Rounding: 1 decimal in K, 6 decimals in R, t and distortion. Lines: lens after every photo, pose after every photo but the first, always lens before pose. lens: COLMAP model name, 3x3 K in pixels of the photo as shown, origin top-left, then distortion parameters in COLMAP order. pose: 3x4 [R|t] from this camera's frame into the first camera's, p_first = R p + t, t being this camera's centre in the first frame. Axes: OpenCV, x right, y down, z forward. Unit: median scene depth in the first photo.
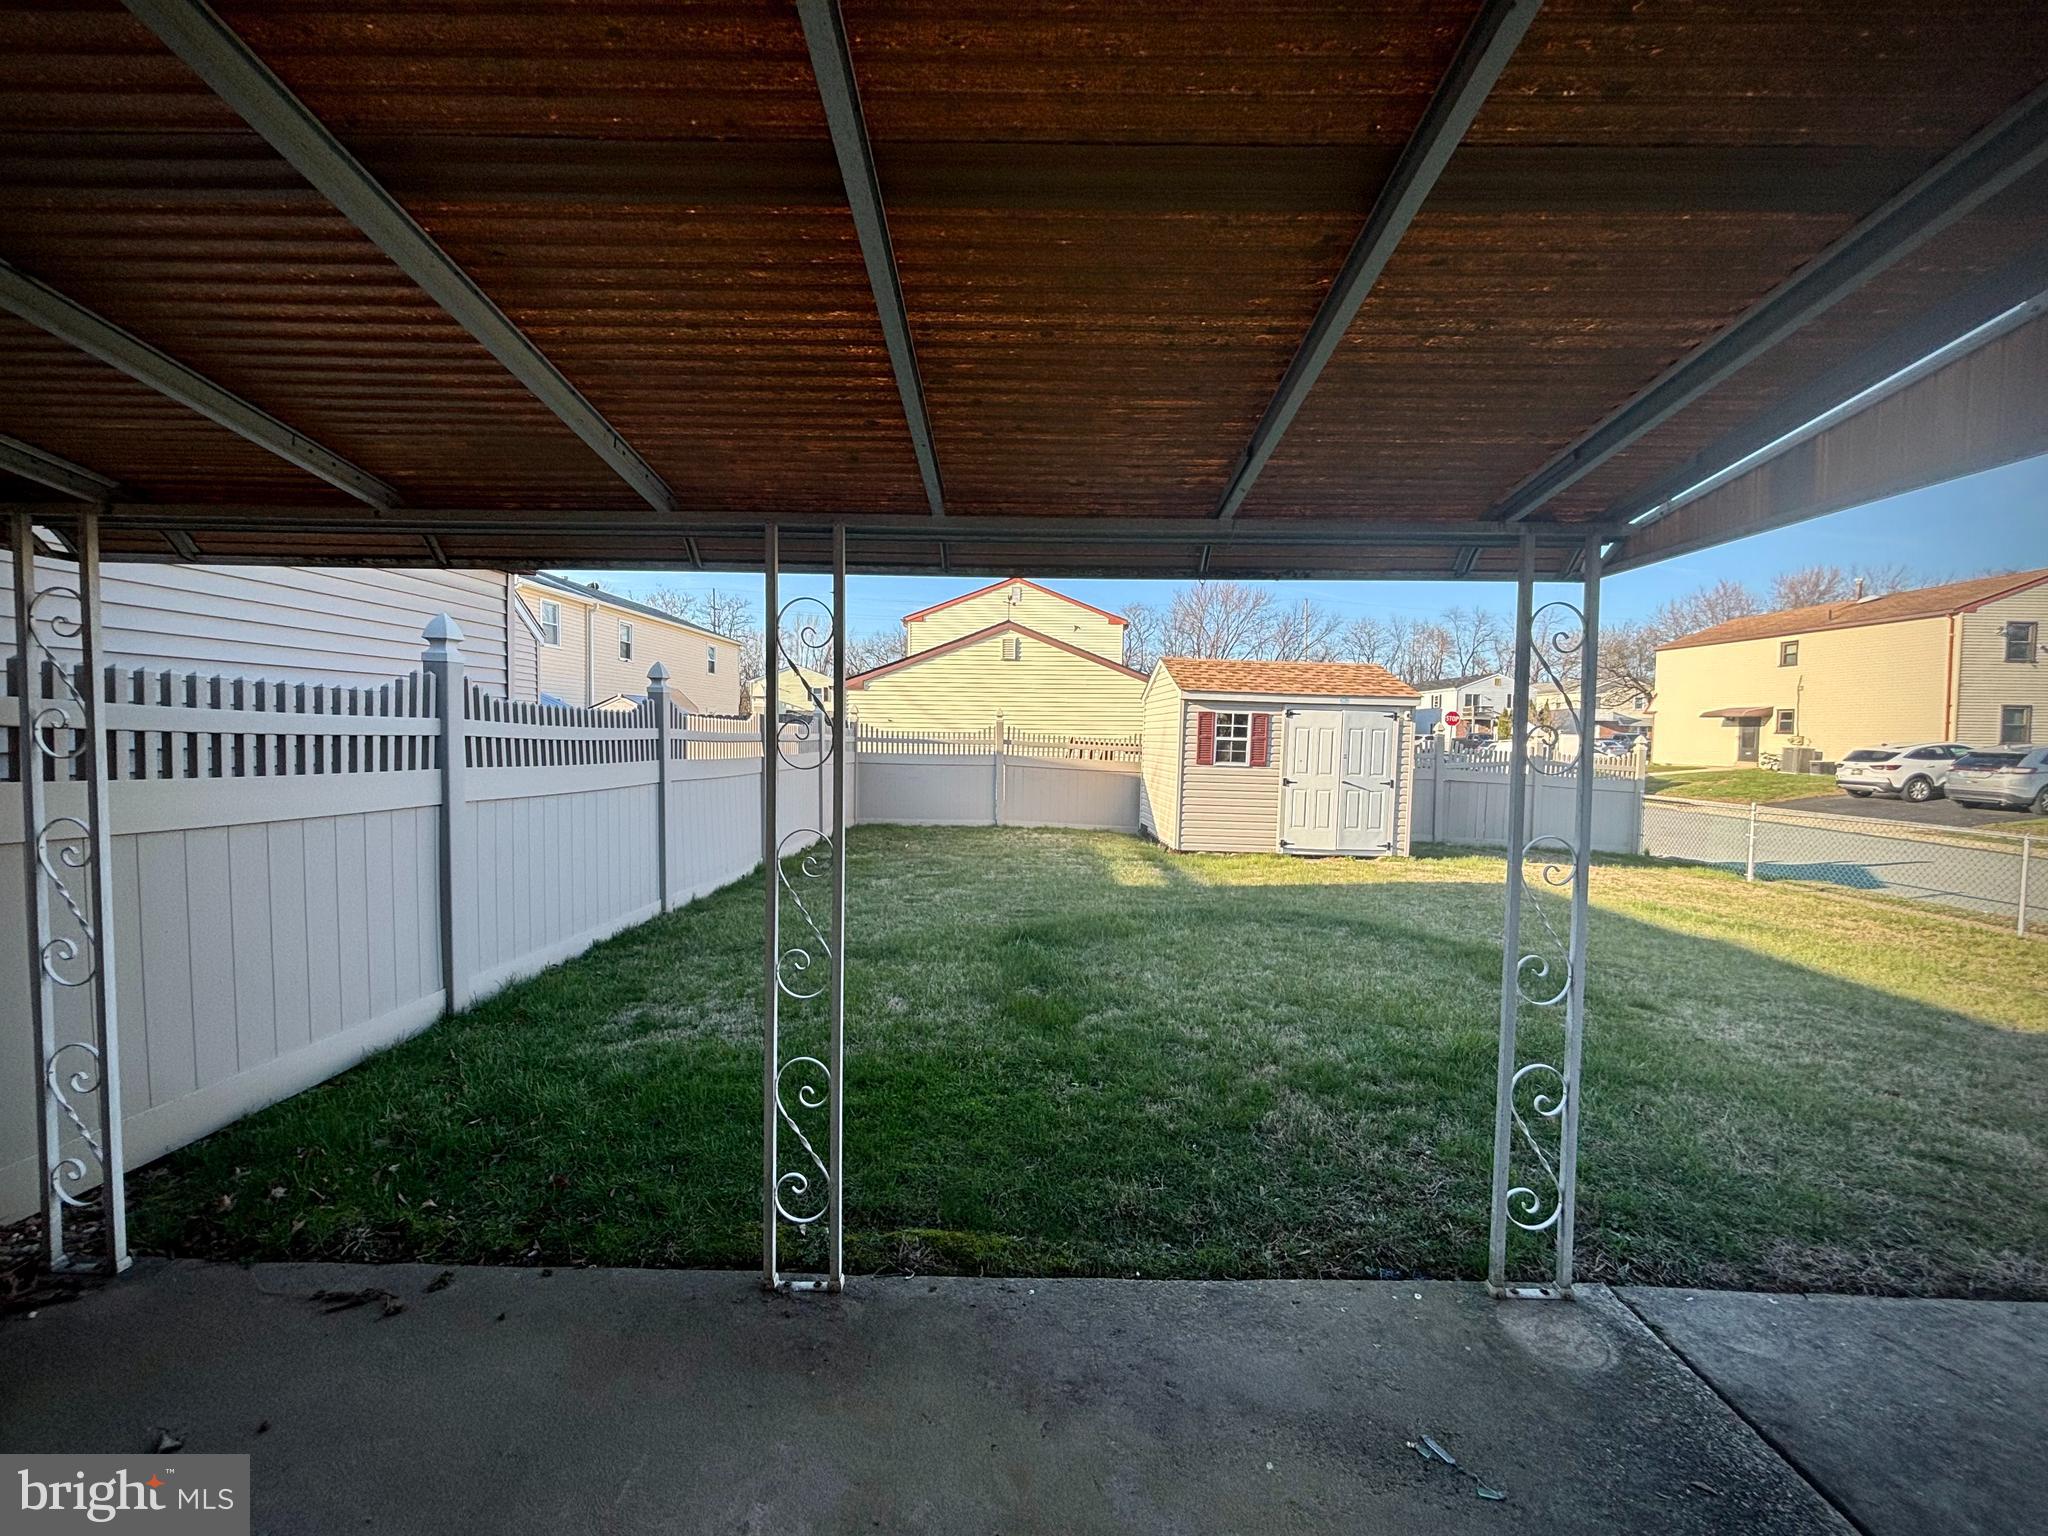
lens RADIAL K [[822.3, 0, 1024.0], [0, 822.3, 768.0], [0, 0, 1]] dist [0.017053, -0.000084]
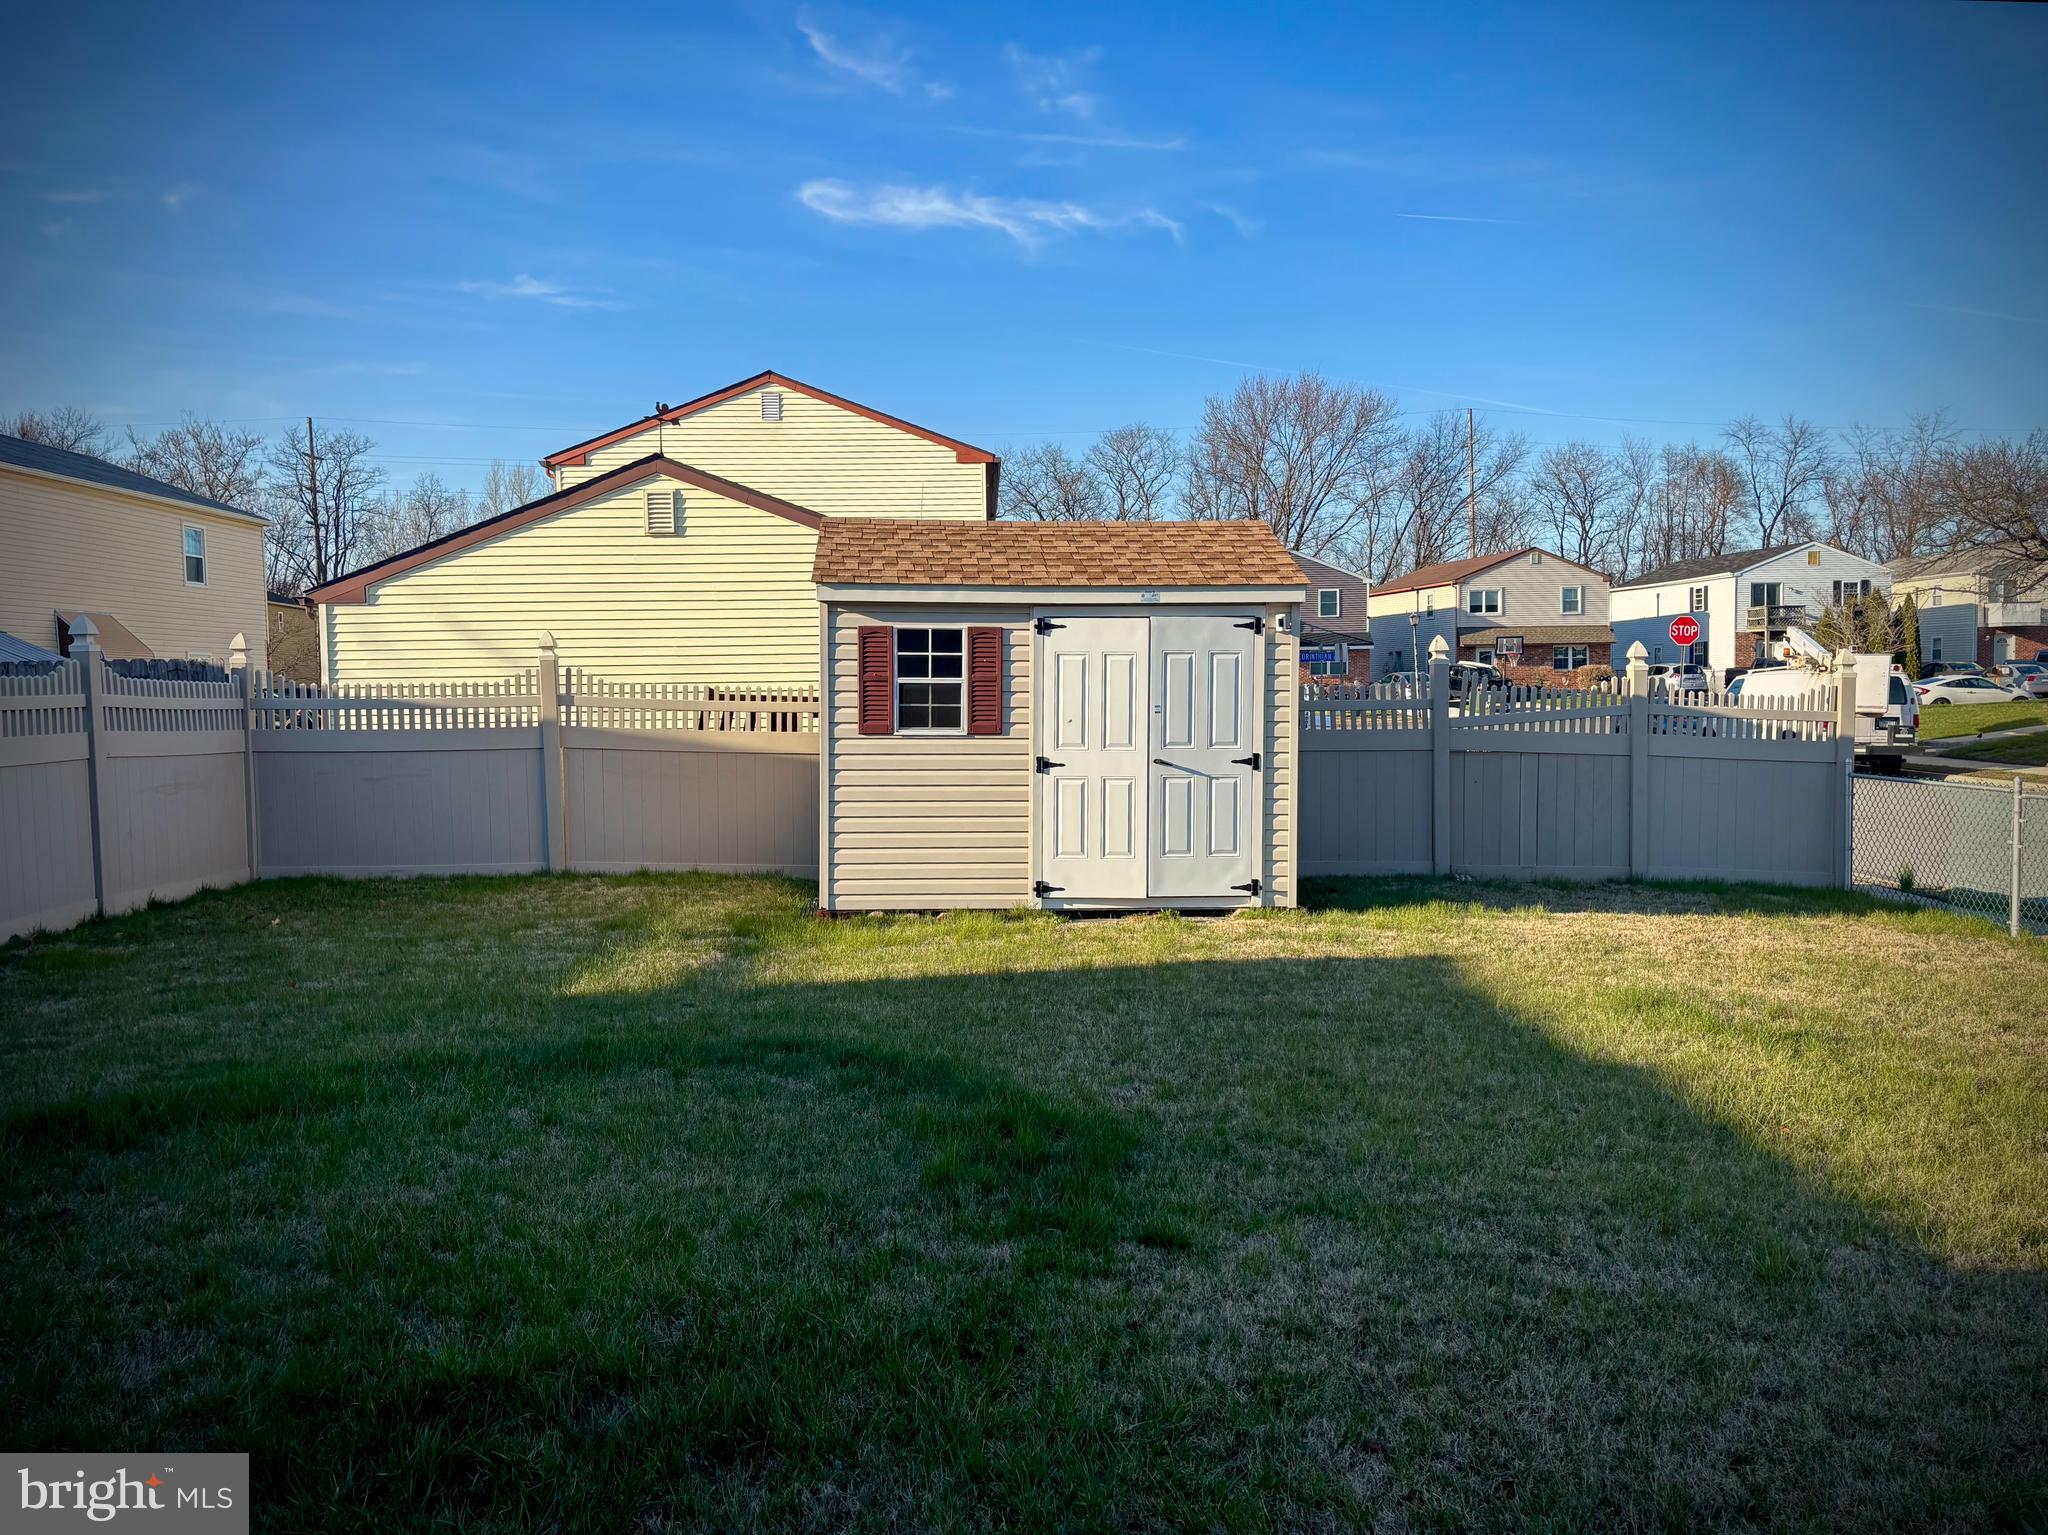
lens RADIAL K [[1563.2, 0, 1024.0], [0, 1563.2, 767.5], [0, 0, 1]] dist [0.130958, -0.265407]
pose [[0.999149, -0.031499, 0.026621, 0.281469], [0.031201, 0.999447, 0.011506, 0.007519], [-0.026969, -0.010666, 0.999579, 0.063175]]
